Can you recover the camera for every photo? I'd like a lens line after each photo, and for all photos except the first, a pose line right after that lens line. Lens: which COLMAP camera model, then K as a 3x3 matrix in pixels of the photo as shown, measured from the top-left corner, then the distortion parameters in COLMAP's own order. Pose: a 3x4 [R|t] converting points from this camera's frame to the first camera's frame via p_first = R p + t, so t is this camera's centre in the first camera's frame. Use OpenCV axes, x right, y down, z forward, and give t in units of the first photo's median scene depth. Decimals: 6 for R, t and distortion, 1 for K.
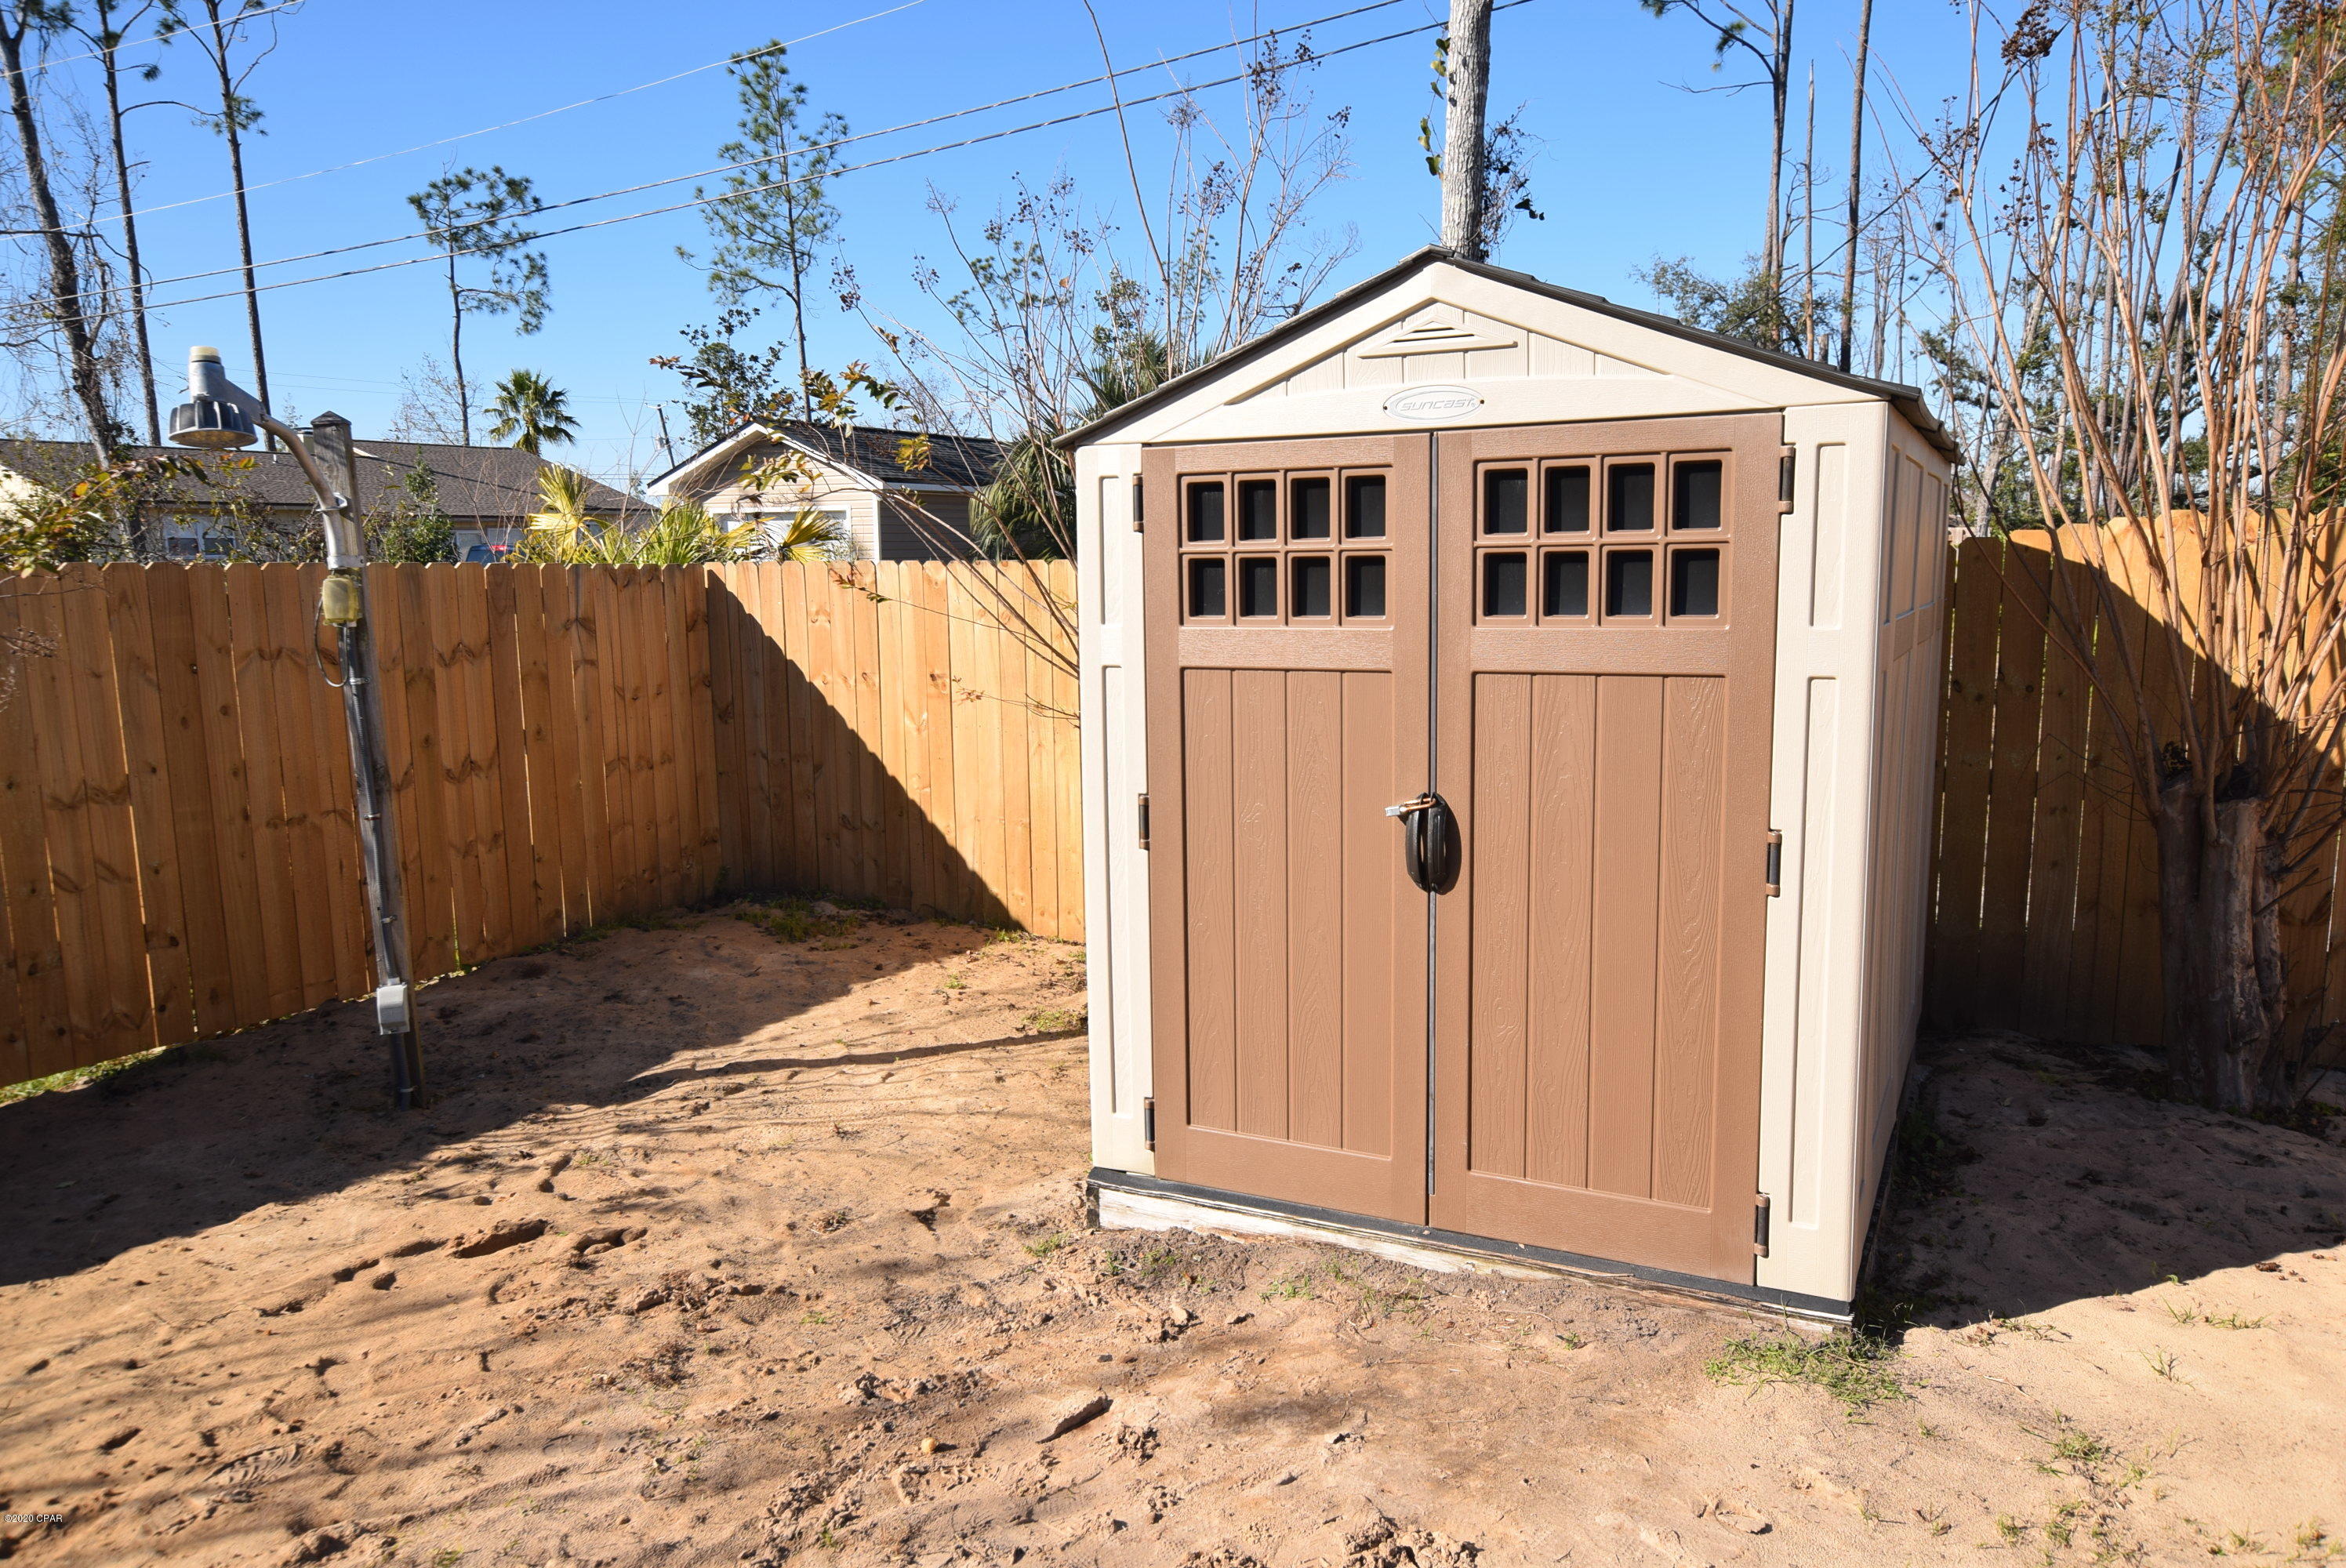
lens RADIAL K [[1552.3, 0, 1237.7], [0, 1552.3, 857.6], [0, 0, 1]] dist [-0.005599, 0.000530]
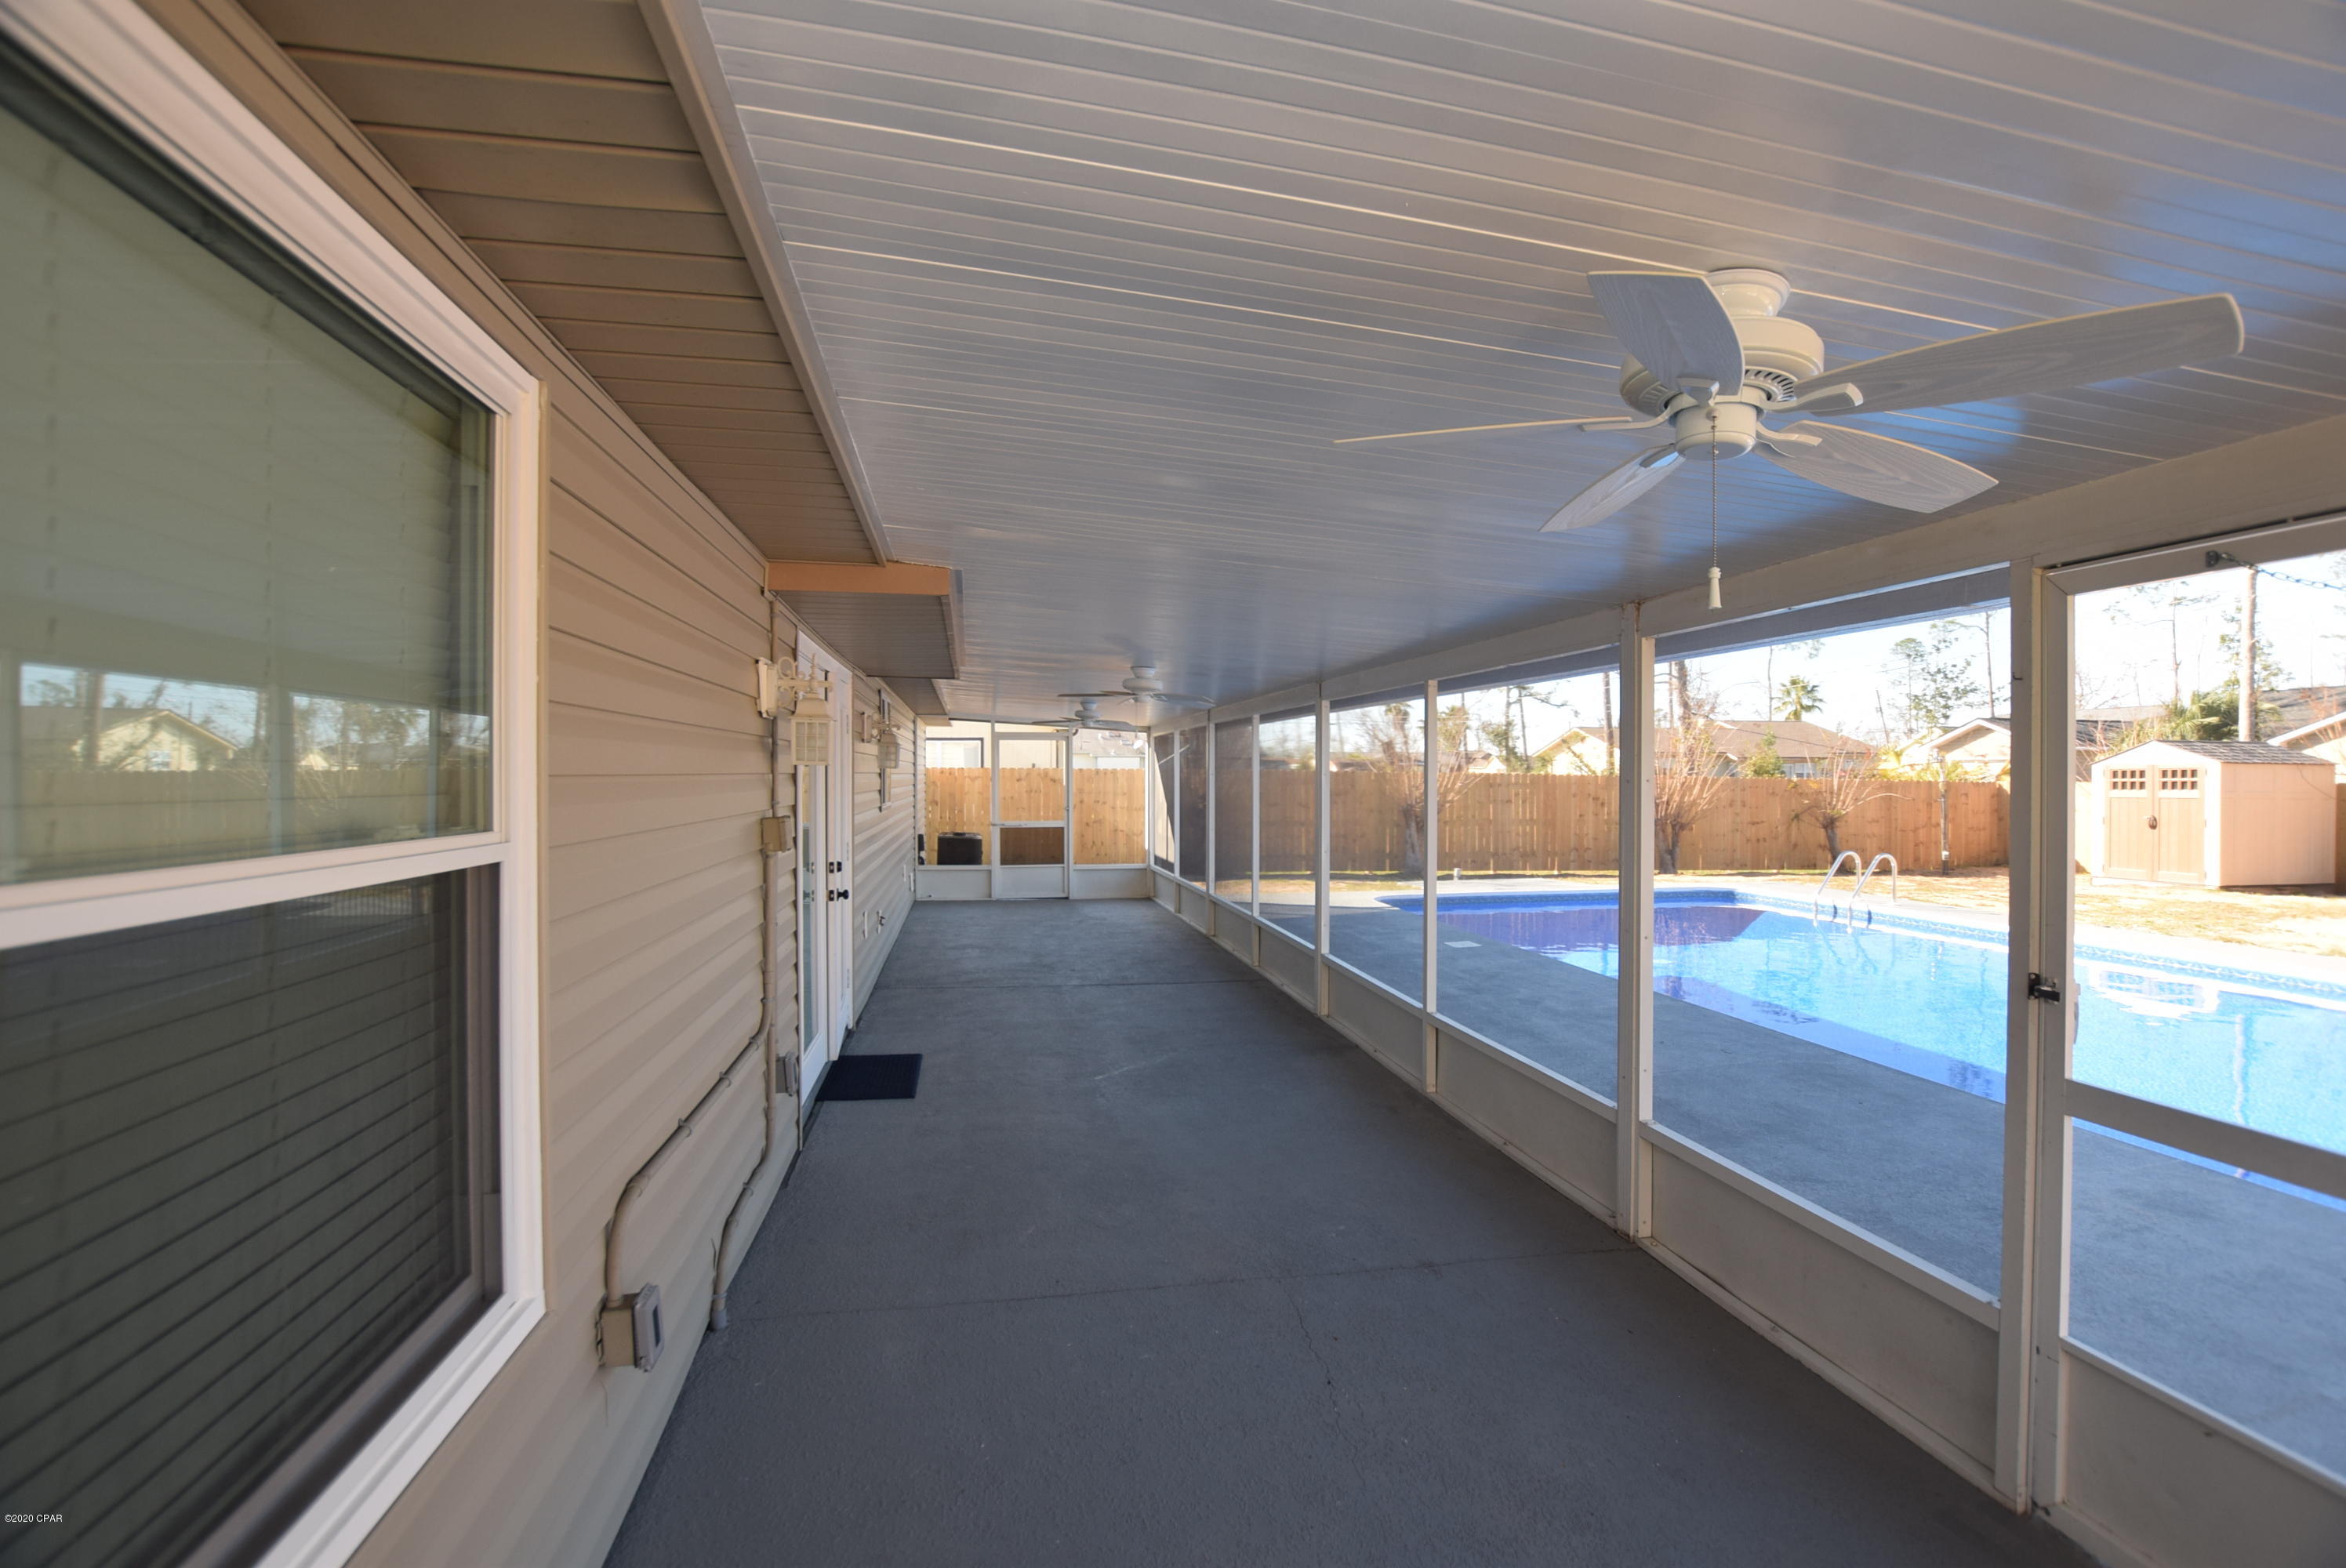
lens RADIAL K [[1037.7, 0, 1177.7], [0, 1037.7, 782.7], [0, 0, 1]] dist [-0.032300, 0.004282]
pose [[0.606192, 0.016243, -0.795153, 0.073633], [-0.162046, 0.981341, -0.103491, 0.068056], [0.778635, 0.191587, 0.597513, -0.352180]]
